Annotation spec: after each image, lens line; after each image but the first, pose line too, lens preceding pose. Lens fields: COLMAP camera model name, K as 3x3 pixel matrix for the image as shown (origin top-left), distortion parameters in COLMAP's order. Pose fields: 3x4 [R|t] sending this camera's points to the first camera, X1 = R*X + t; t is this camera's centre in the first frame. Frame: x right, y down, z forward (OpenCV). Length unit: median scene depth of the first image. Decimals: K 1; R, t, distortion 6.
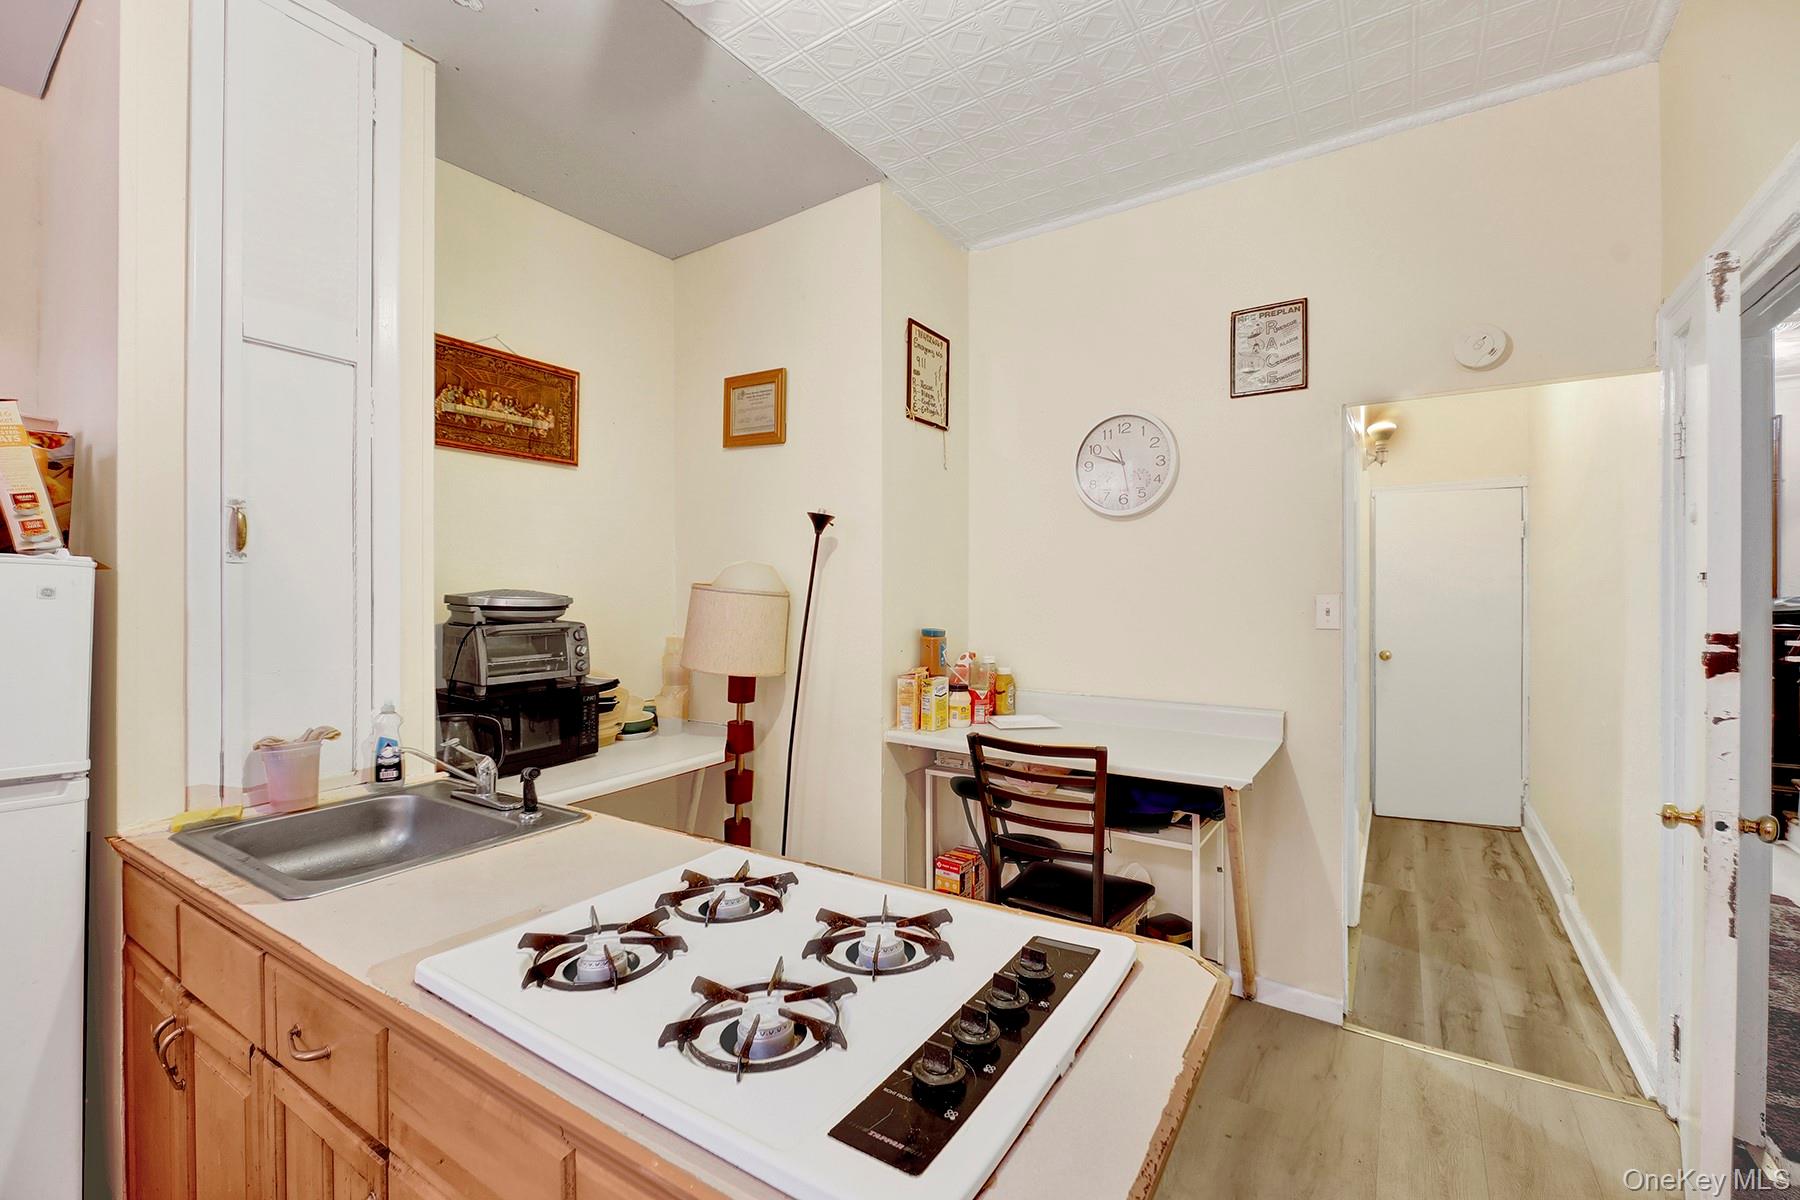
lens RADIAL K [[759.8, 0, 900.0], [0, 759.8, 600.0], [0, 0, 1]] dist [-0.000564, -0.000278]
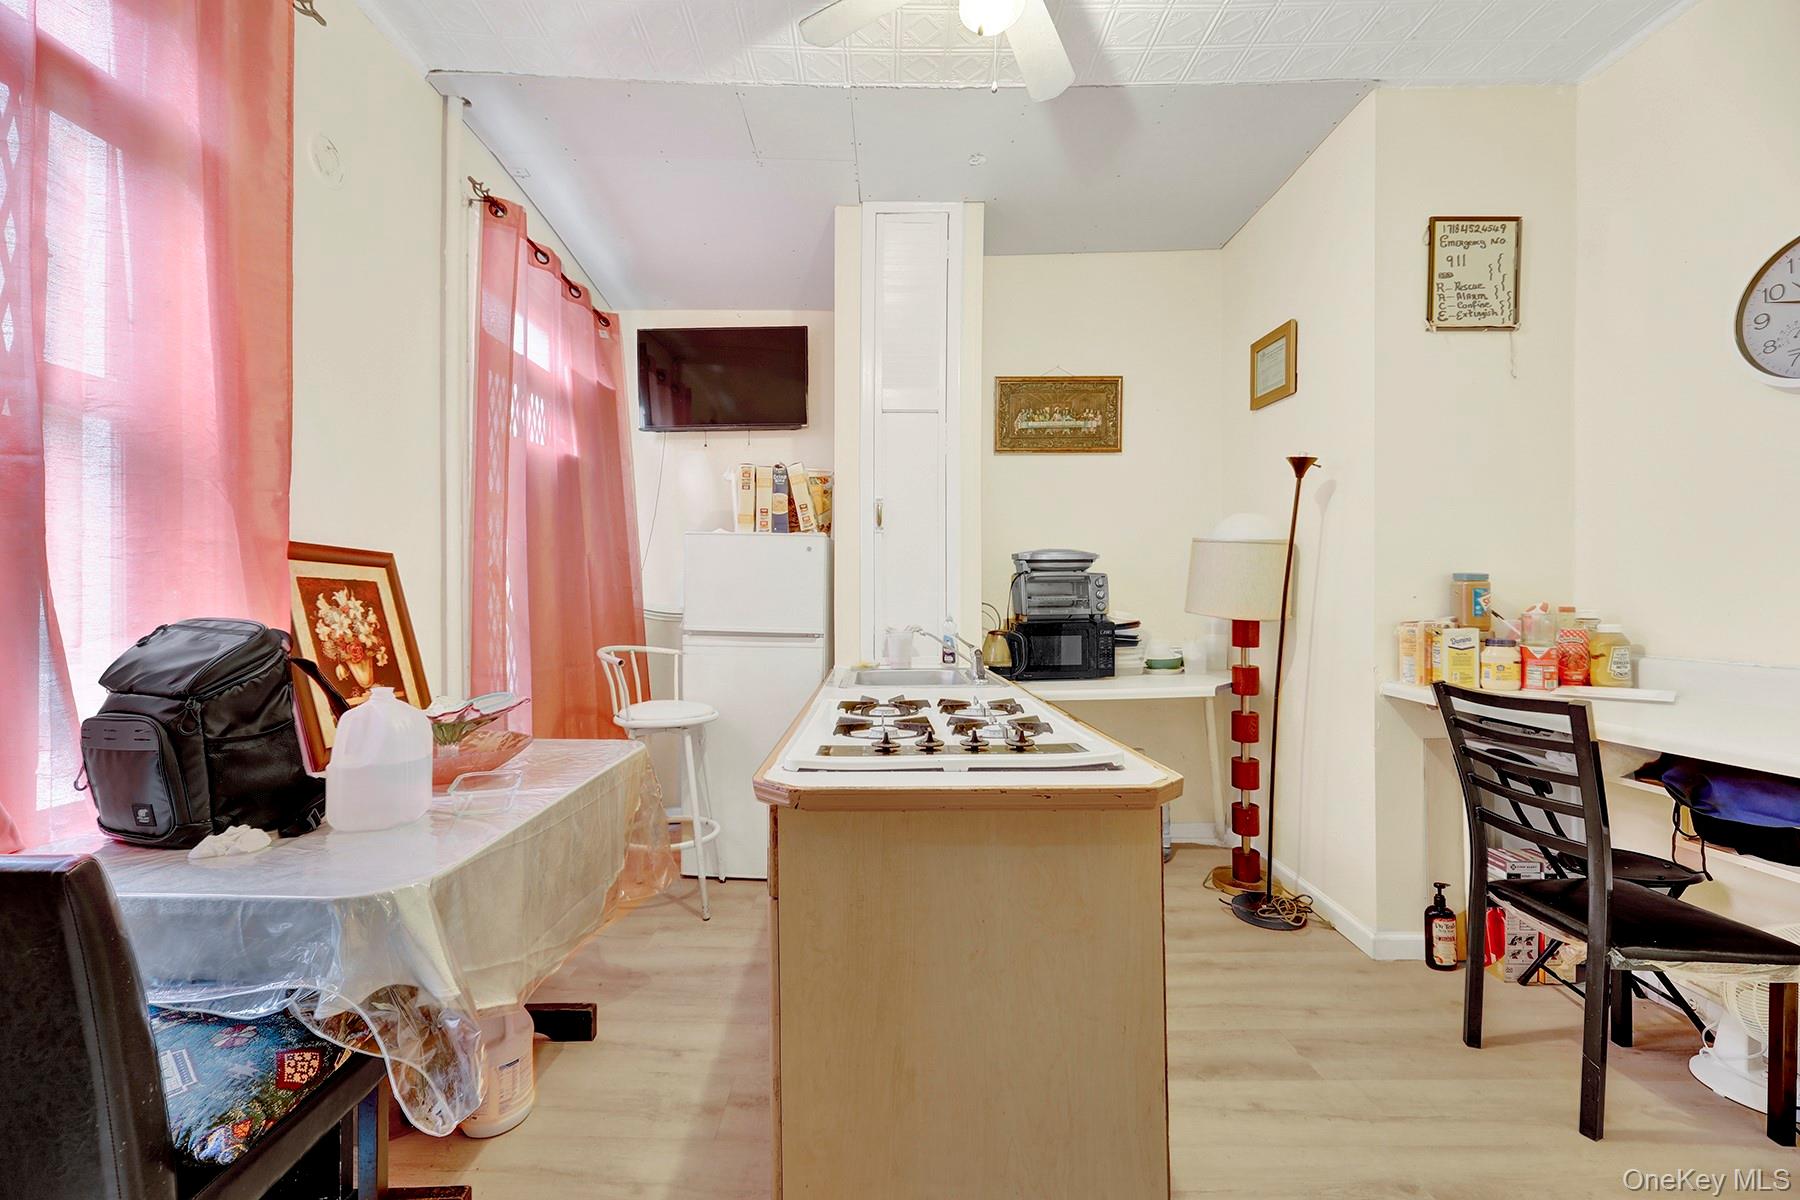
lens RADIAL K [[749.8, 0, 889.7], [0, 749.8, 608.7], [0, 0, 1]] dist [-0.002350, -0.004834]
pose [[0.548525, 0.001920, -0.836132, 0.400252], [0.001229, 0.999994, 0.003103, 0.078010], [0.836133, -0.002729, 0.548520, 0.008680]]
